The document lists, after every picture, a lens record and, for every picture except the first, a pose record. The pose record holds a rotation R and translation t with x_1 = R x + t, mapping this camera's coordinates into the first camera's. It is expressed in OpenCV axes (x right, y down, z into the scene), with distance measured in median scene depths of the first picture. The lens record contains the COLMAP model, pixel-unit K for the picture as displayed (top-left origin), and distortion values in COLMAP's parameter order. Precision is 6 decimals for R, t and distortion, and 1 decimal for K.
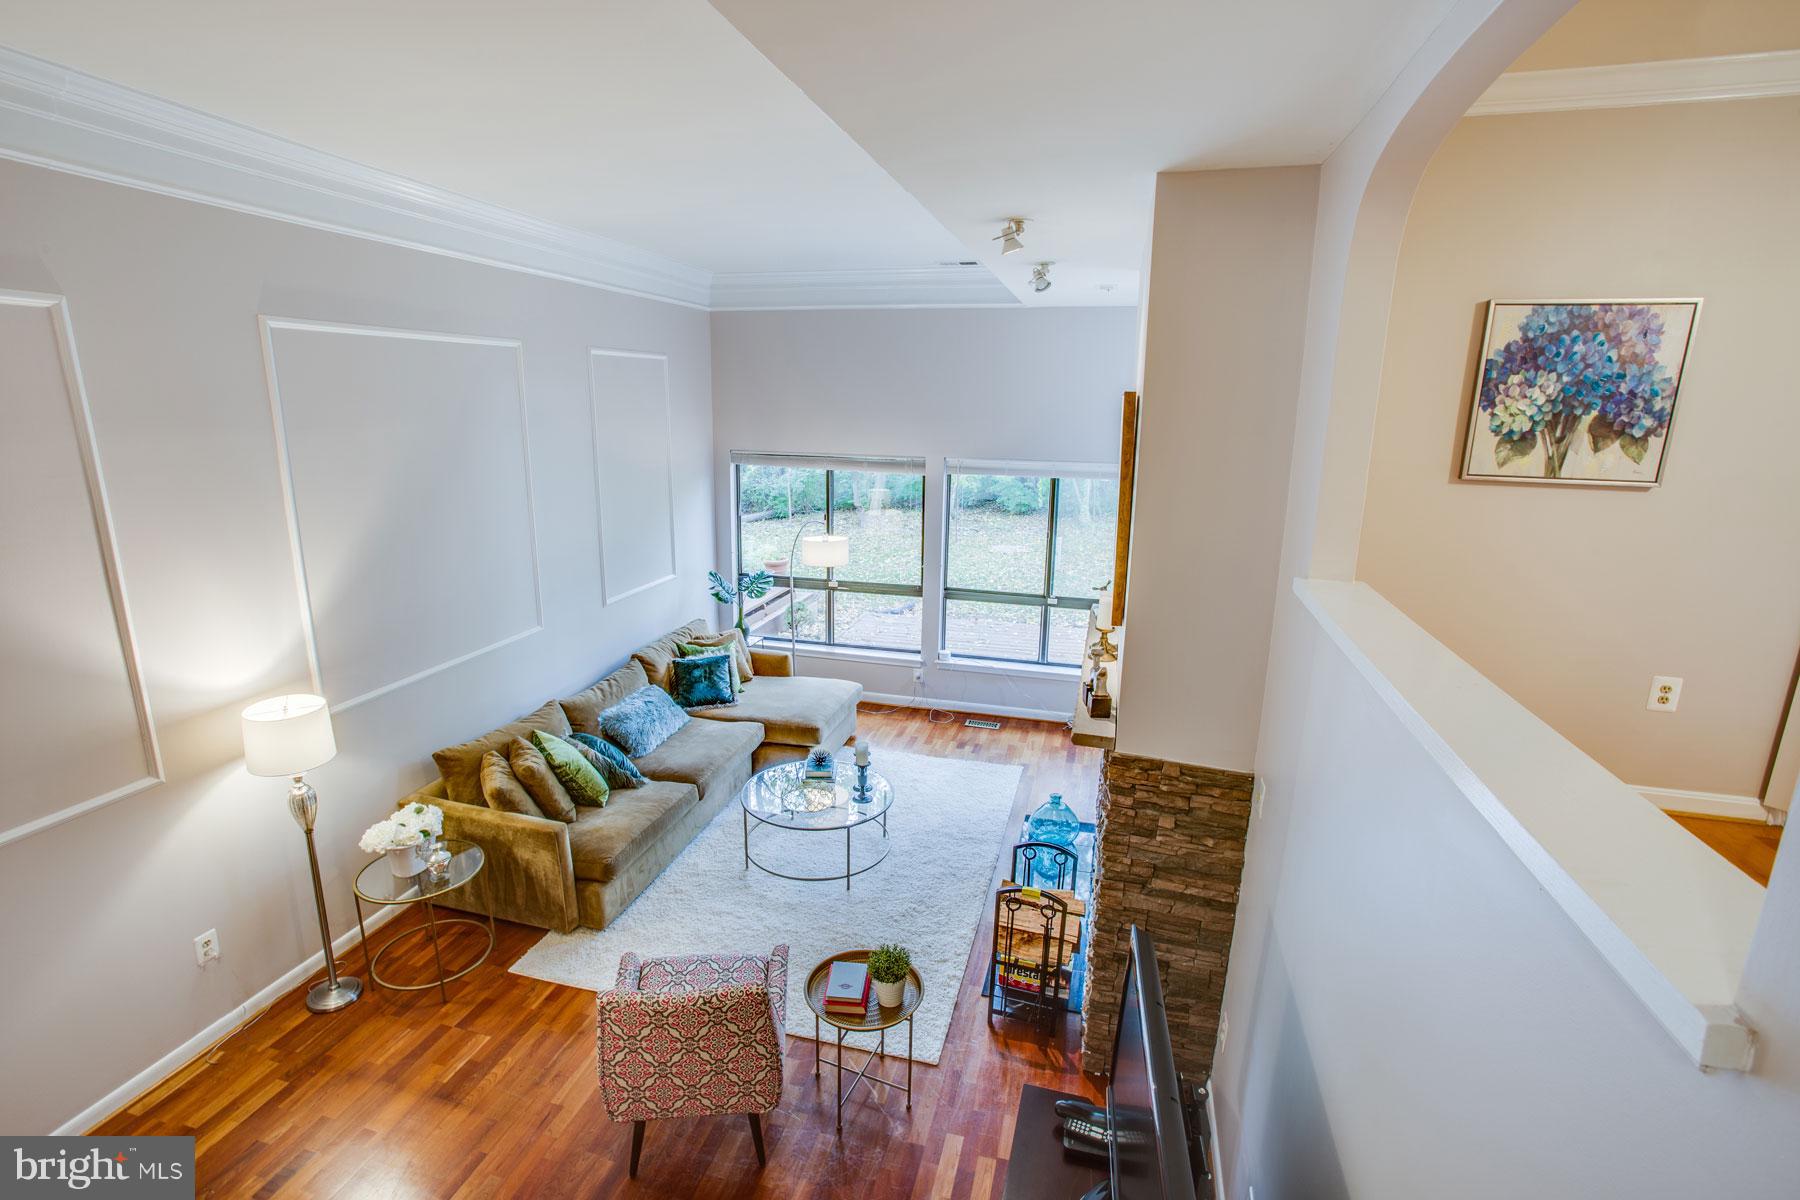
lens RADIAL K [[864.5, 0, 895.8], [0, 864.5, 570.2], [0, 0, 1]] dist [-0.083993, 0.047261]
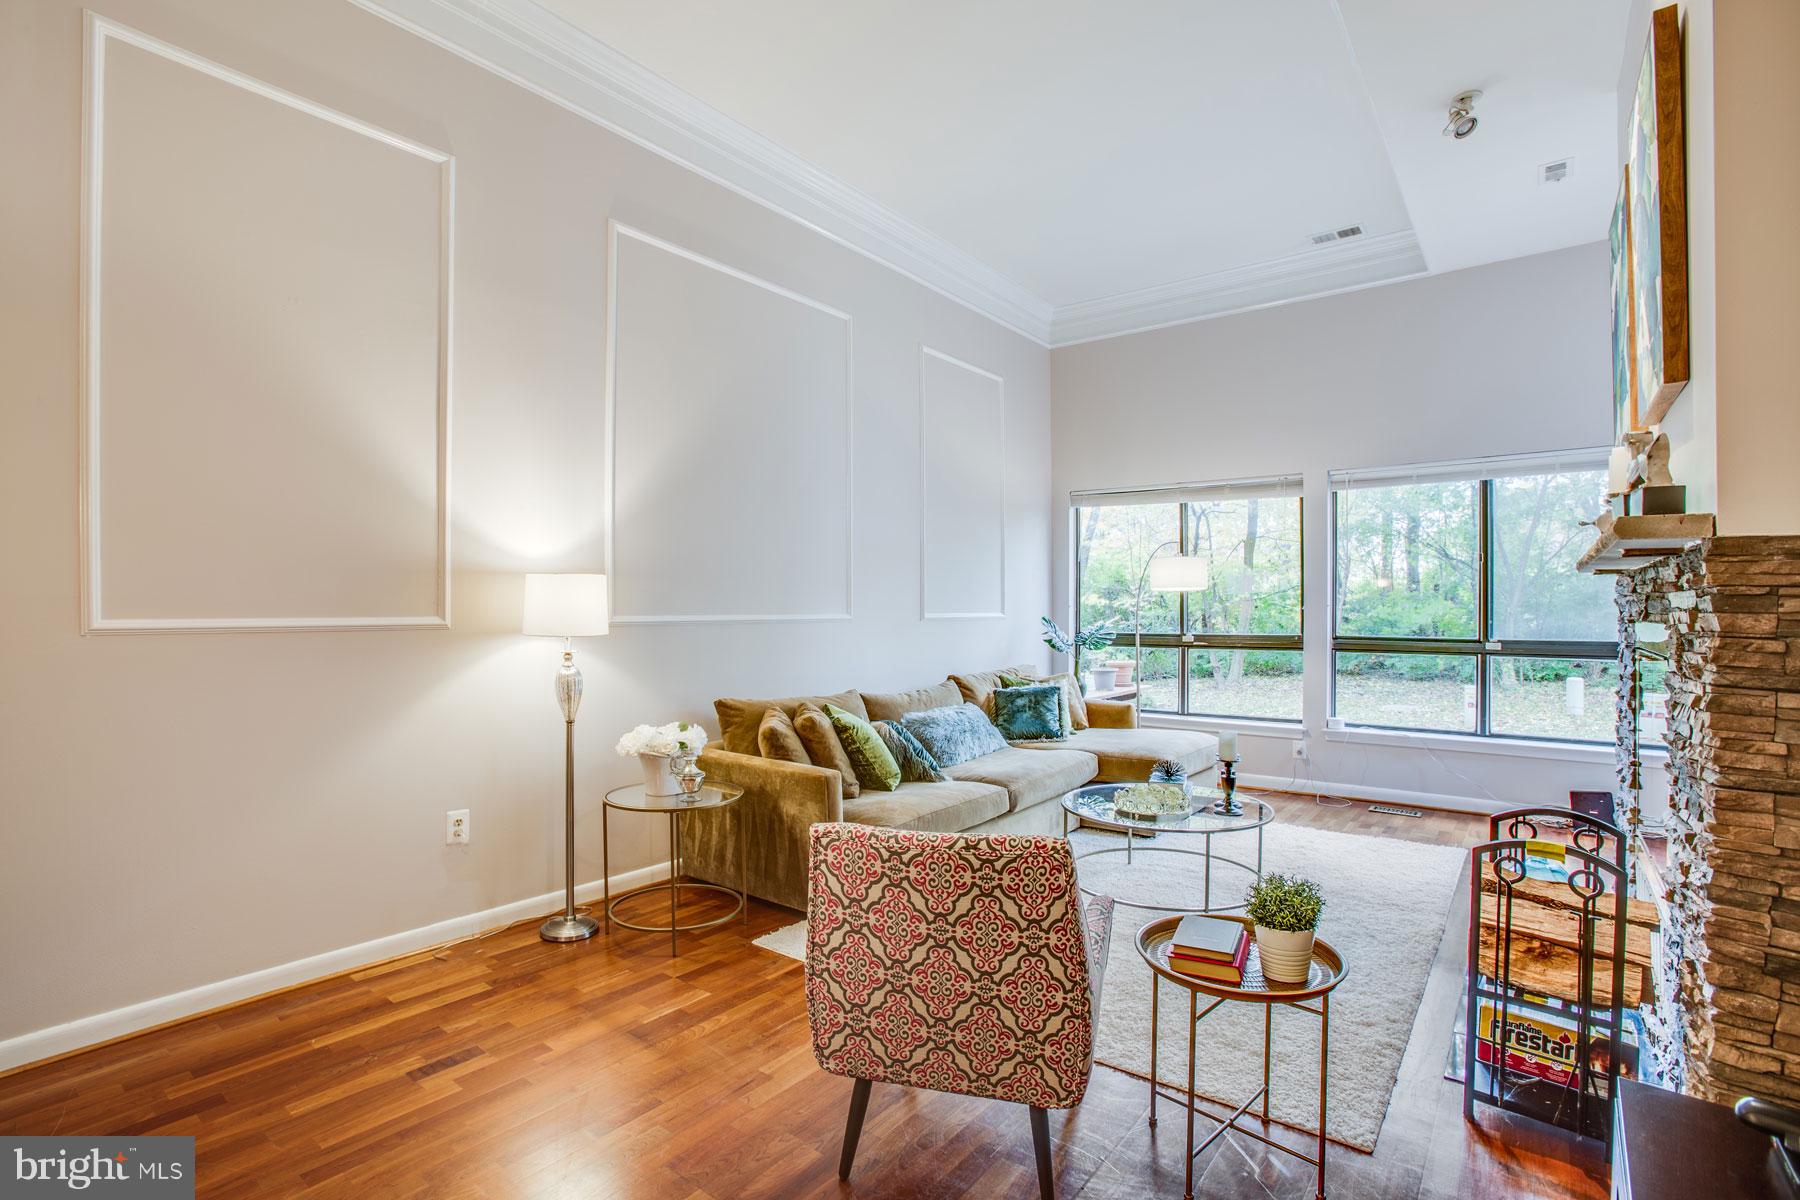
lens RADIAL K [[855.1, 0, 894.8], [0, 855.1, 596.1], [0, 0, 1]] dist [-0.061066, 0.022685]
pose [[0.920744, -0.014573, -0.389894, -0.021008], [-0.075431, 0.973801, -0.214529, 0.320020], [0.382806, 0.226936, 0.895522, 0.262545]]
